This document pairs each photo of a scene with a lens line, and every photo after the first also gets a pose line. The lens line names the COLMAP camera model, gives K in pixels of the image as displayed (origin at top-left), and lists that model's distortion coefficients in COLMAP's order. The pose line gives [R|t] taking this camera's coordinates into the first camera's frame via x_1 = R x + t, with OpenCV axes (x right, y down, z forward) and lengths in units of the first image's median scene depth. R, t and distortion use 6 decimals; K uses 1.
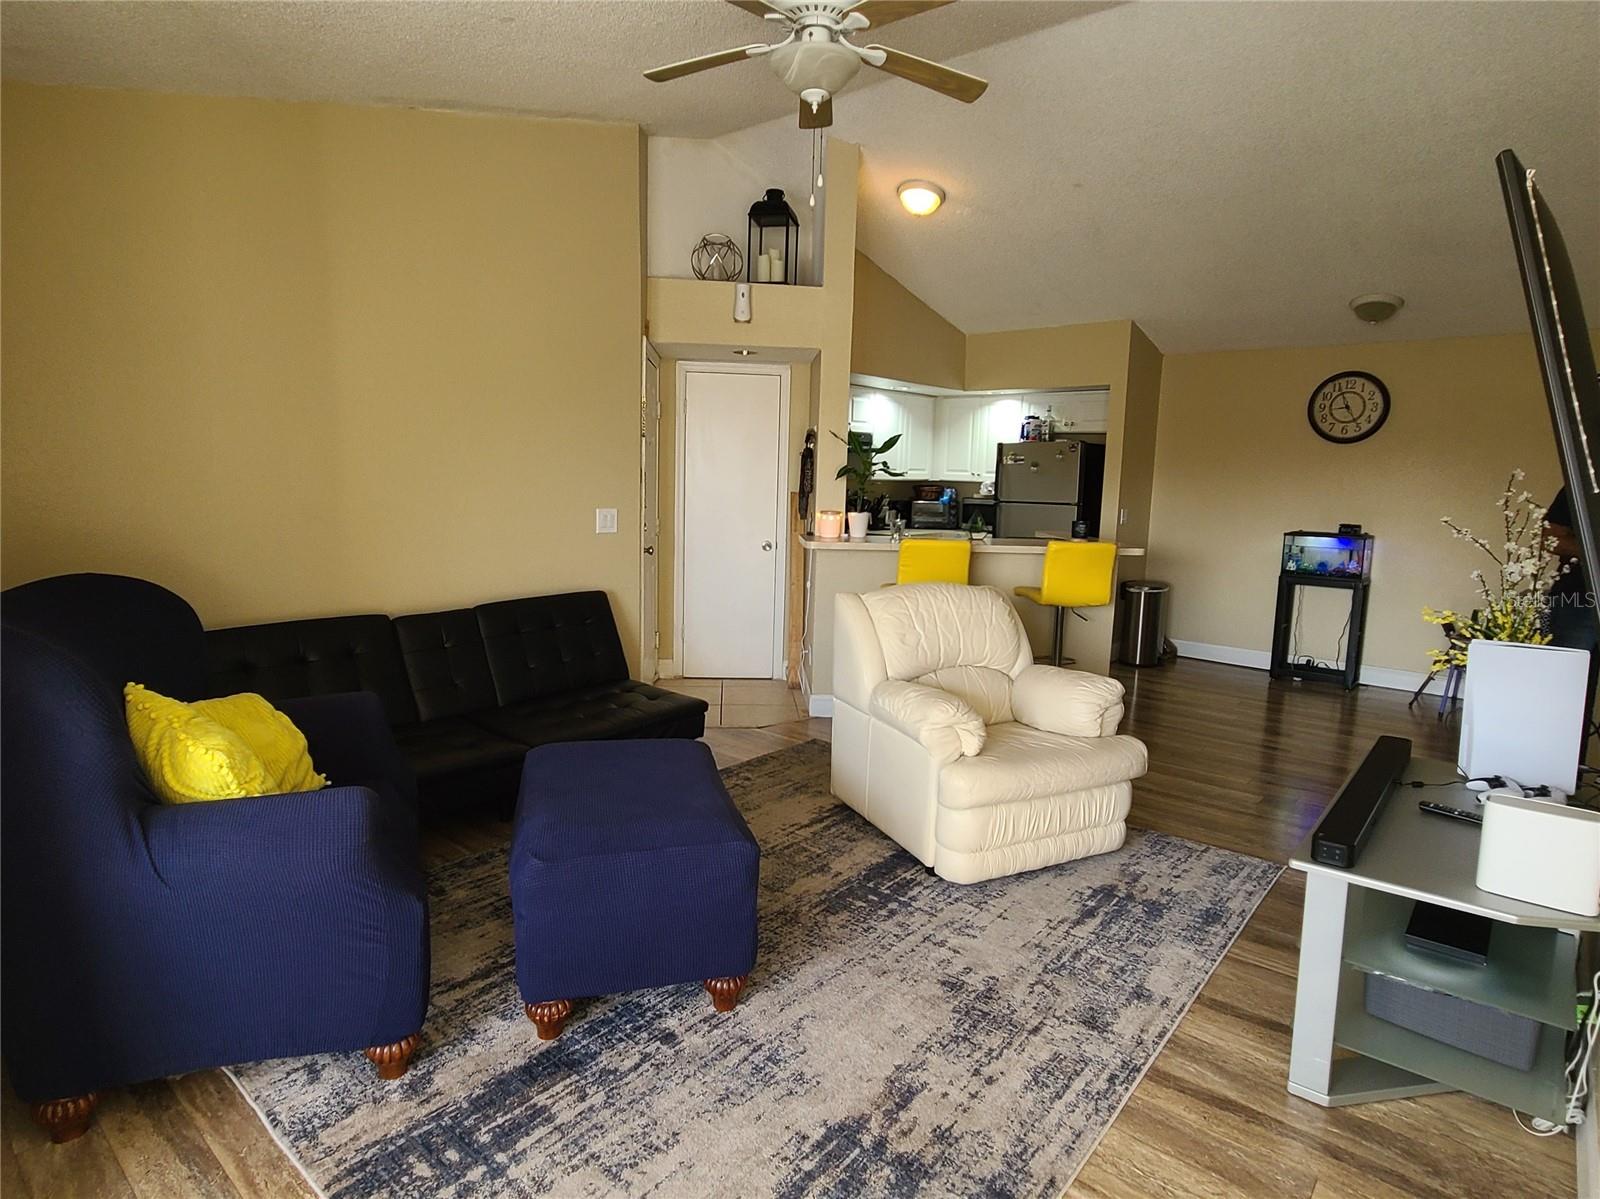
lens RADIAL K [[873.2, 0, 800.0], [0, 873.2, 599.5], [0, 0, 1]] dist [-0.003341, 0.001101]
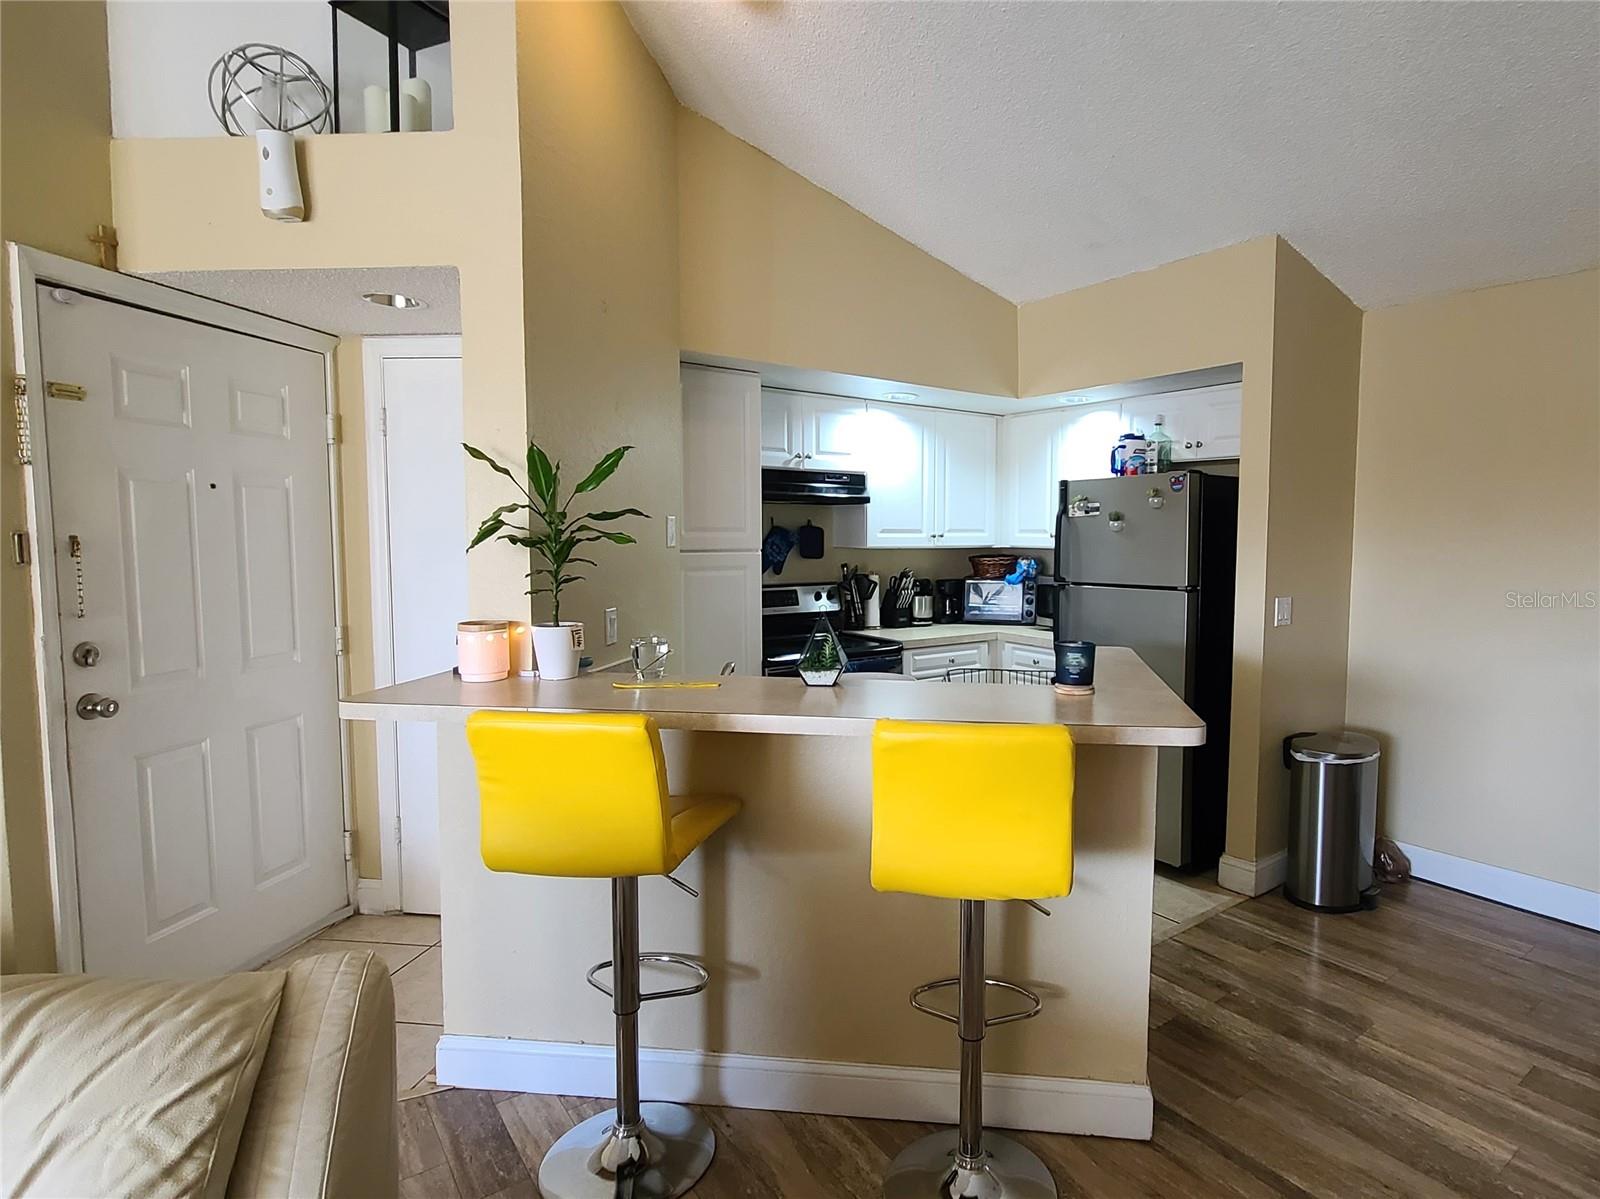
lens RADIAL K [[851.1, 0, 949.0], [0, 851.1, 597.8], [0, 0, 1]] dist [-0.007734, -0.001060]
pose [[0.985299, -0.002707, -0.170820, 0.261749], [-0.010152, 0.997180, -0.074354, -0.063890], [0.170539, 0.074995, 0.982493, 0.467315]]
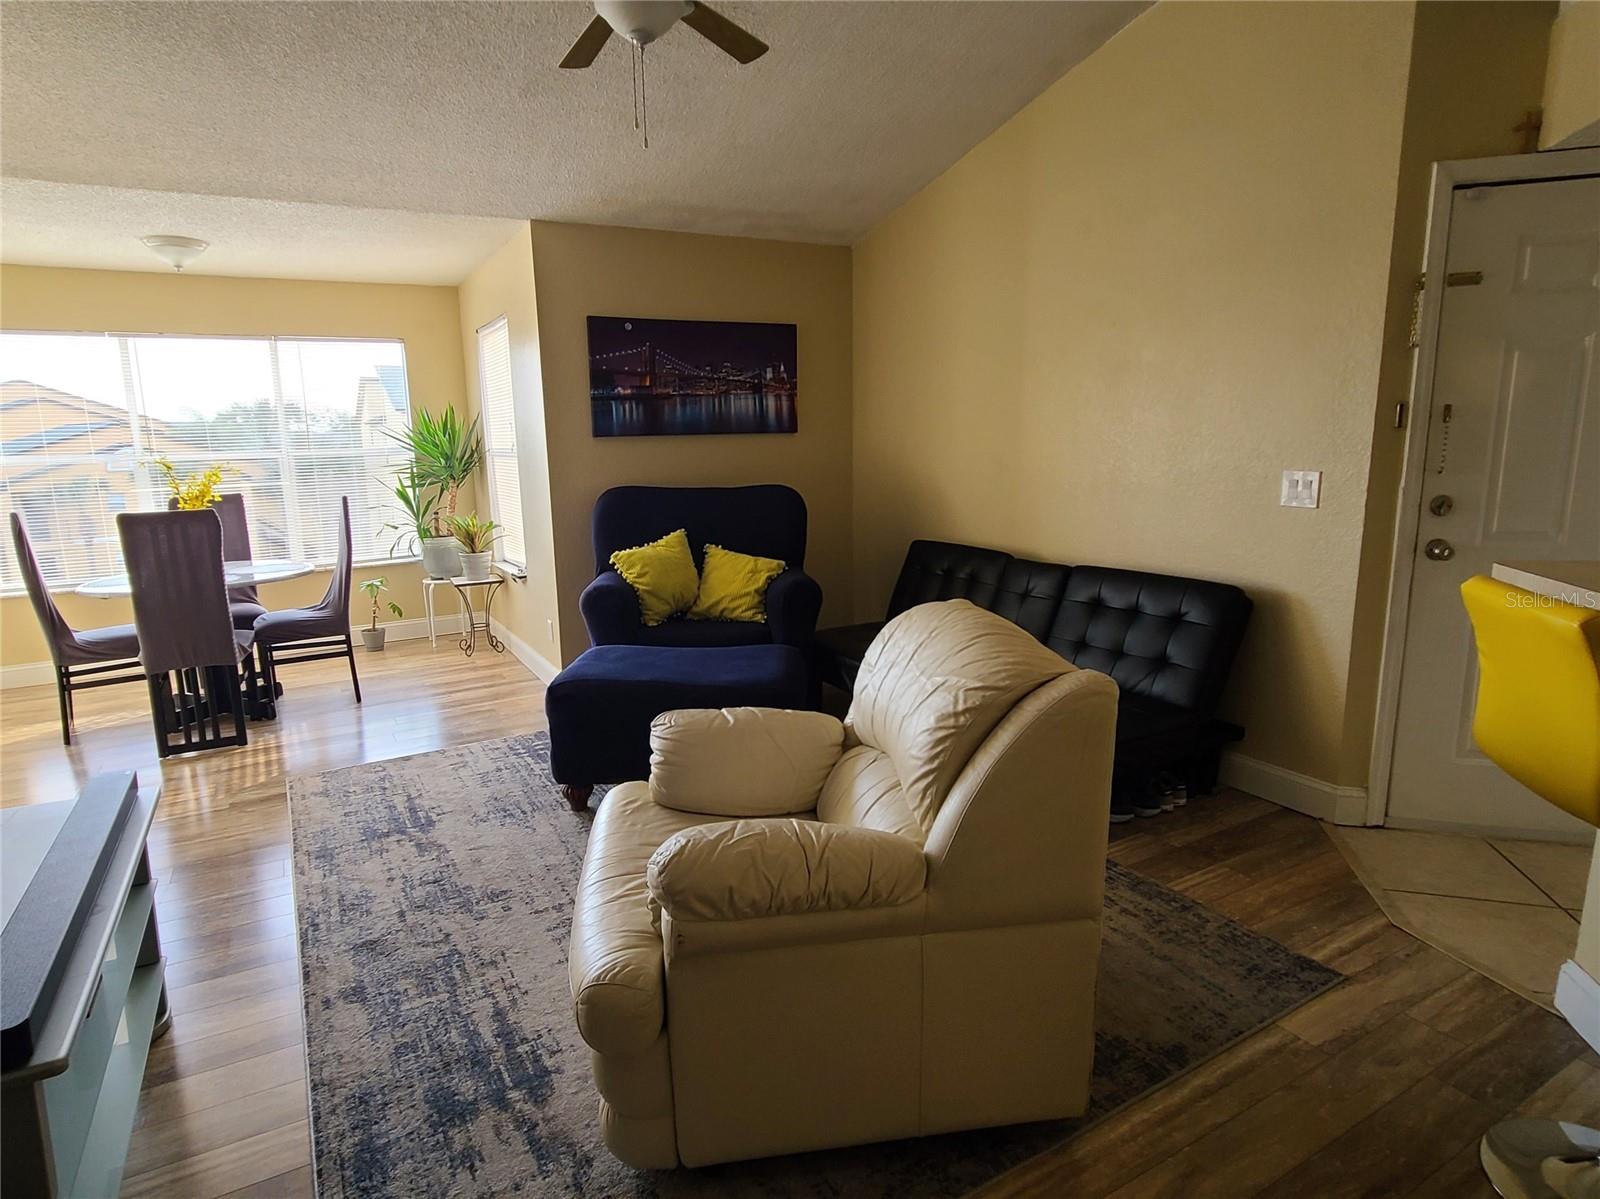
lens RADIAL K [[903.6, 0, 800.0], [0, 903.6, 599.5], [0, 0, 1]] dist [0.003326, 0.002103]
pose [[-0.339949, 0.151743, -0.928121, 0.380820], [-0.123287, 0.971189, 0.203942, -0.069882], [0.932328, 0.183755, -0.311447, 0.601830]]
